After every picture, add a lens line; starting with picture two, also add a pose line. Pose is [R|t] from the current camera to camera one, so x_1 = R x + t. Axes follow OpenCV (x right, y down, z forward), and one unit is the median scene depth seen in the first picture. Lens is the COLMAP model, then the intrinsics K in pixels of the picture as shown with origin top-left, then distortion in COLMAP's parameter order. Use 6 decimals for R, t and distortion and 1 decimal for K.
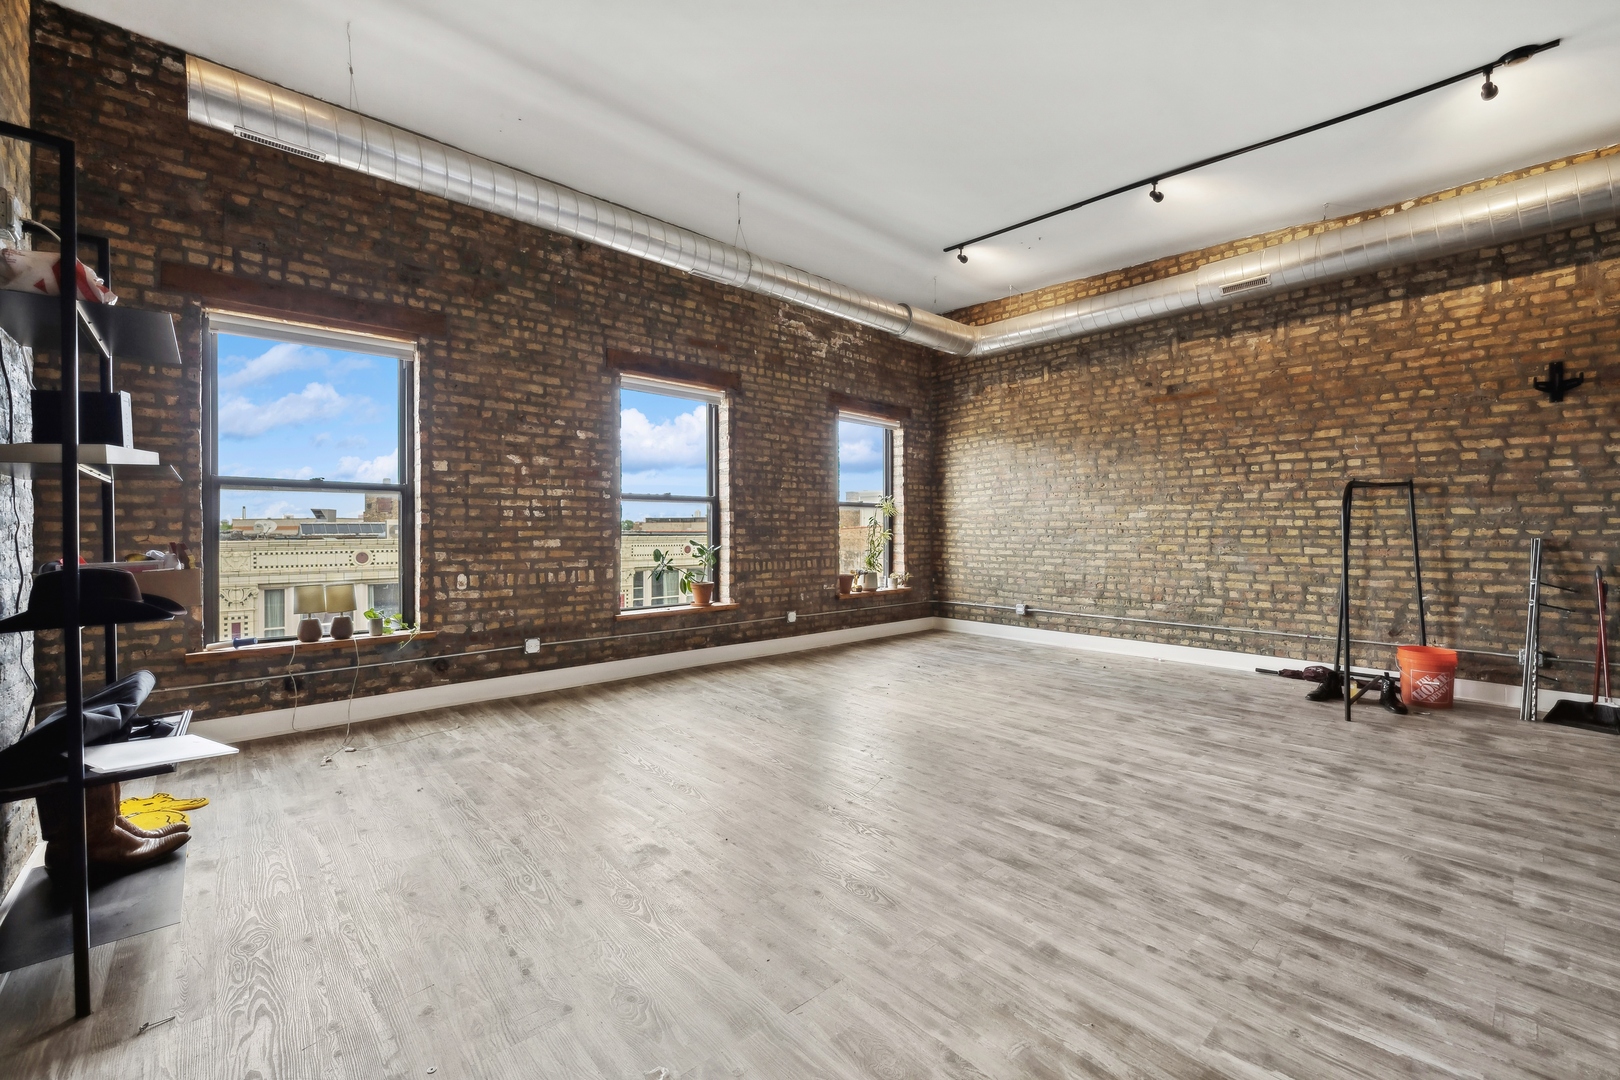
lens RADIAL K [[711.7, 0, 831.0], [0, 711.7, 532.3], [0, 0, 1]] dist [-0.001857, 0.000566]
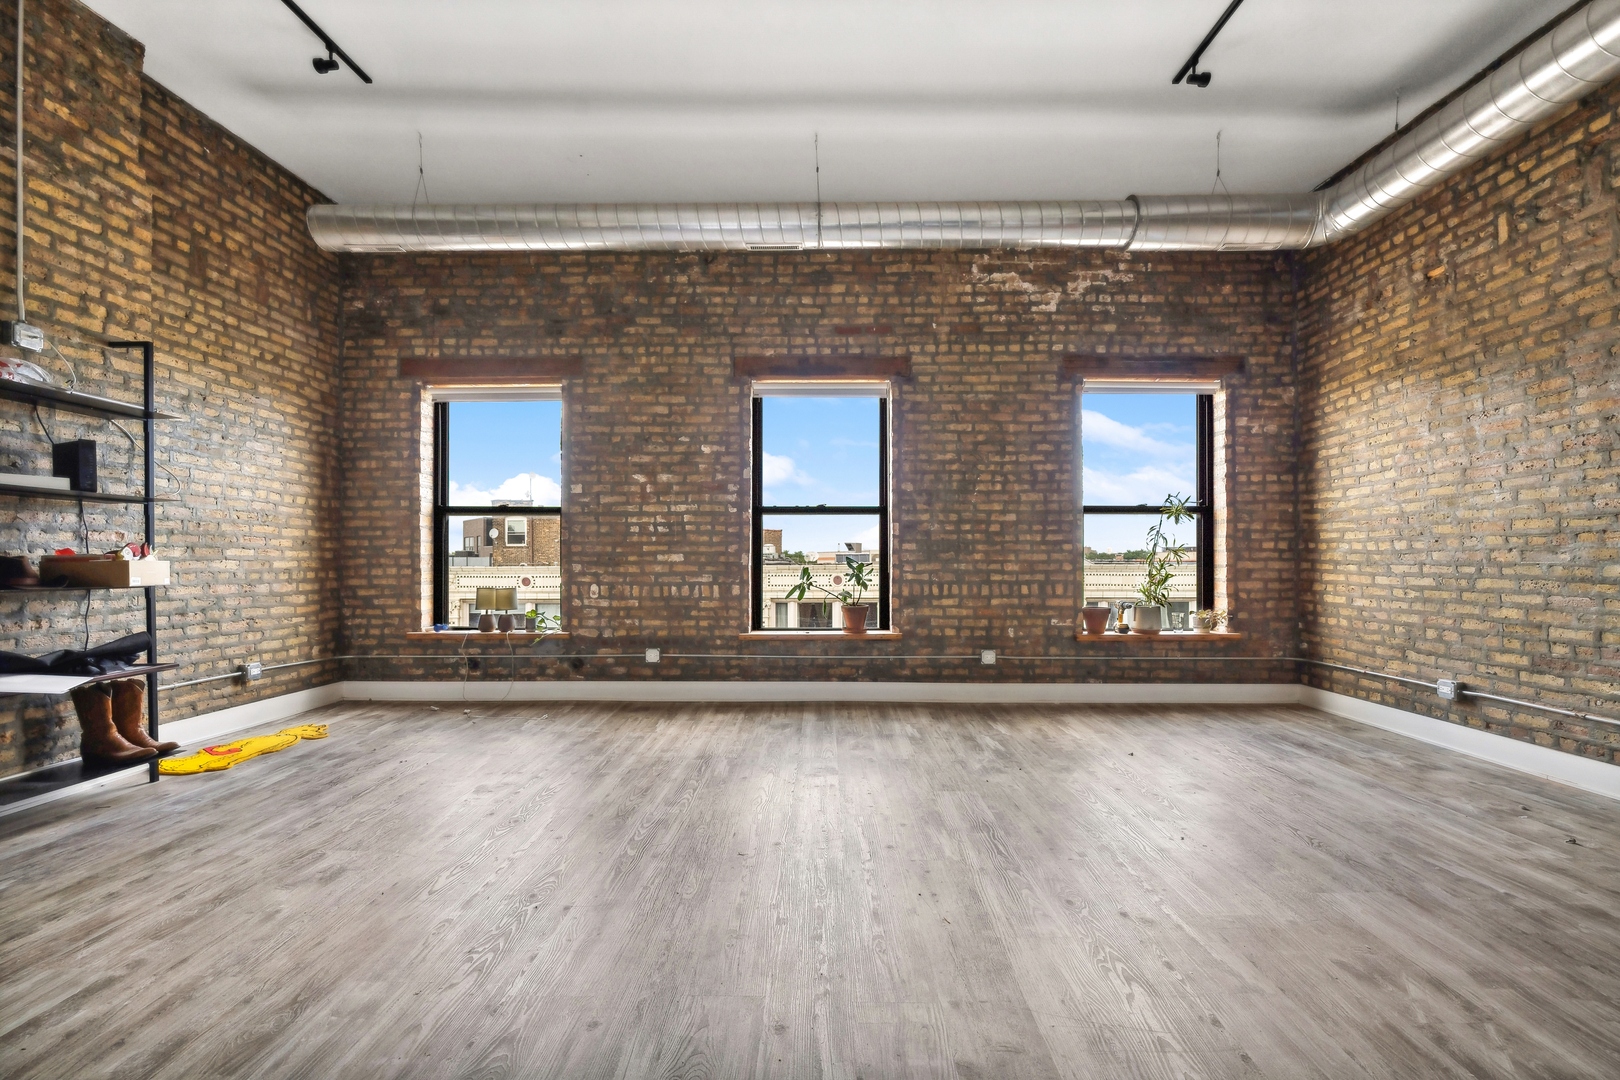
lens RADIAL K [[678.2, 0, 818.5], [0, 678.2, 560.3], [0, 0, 1]] dist [-0.001344, -0.000128]
pose [[0.695755, -0.002670, -0.718275, 0.421906], [-0.002517, 0.999978, -0.006156, 0.023036], [0.718275, 0.006091, 0.695733, 0.436604]]
